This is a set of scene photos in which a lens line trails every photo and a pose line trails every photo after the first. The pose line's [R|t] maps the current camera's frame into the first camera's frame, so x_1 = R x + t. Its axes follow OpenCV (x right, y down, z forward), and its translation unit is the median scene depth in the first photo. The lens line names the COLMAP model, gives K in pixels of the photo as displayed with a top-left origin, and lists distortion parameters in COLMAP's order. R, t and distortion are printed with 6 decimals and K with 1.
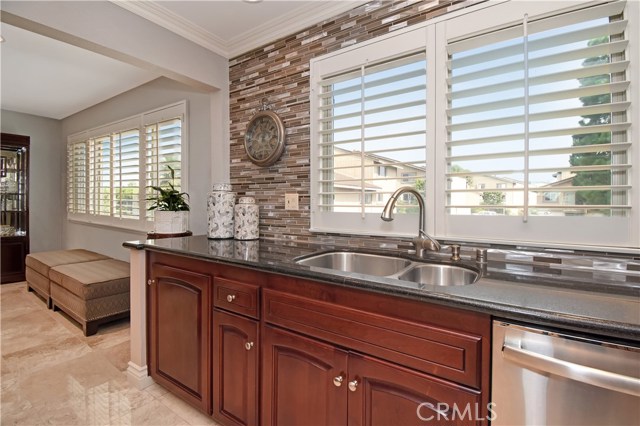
lens RADIAL K [[297.8, 0, 294.4], [0, 297.8, 209.9], [0, 0, 1]] dist [0.000465, -0.000090]
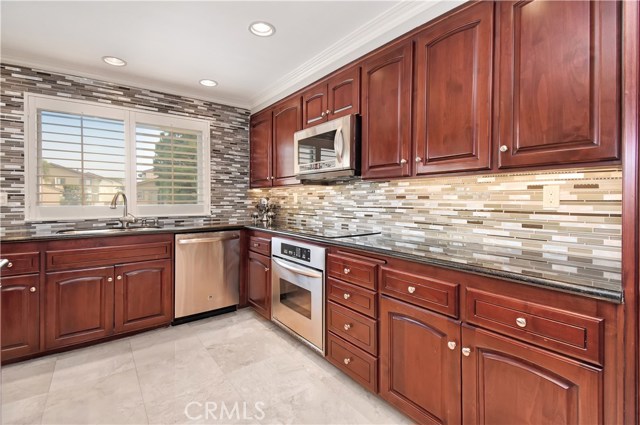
lens RADIAL K [[283.5, 0, 337.9], [0, 283.5, 201.5], [0, 0, 1]] dist [0.022593, -0.022087]
pose [[0.243534, -0.010499, 0.969836, -0.775269], [0.025677, 0.999661, 0.004374, 0.012278], [-0.969552, 0.023837, 0.243721, -0.604460]]
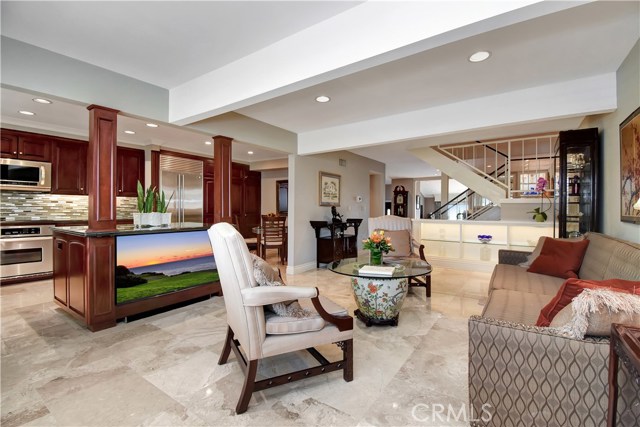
lens RADIAL K [[276.7, 0, 305.9], [0, 276.7, 212.0], [0, 0, 1]] dist [0.000969, 0.000022]
pose [[-0.999622, -0.016472, -0.021996, -1.734008], [-0.017351, 0.999033, 0.040393, -0.040444], [0.021309, 0.040760, -0.998942, 1.889753]]
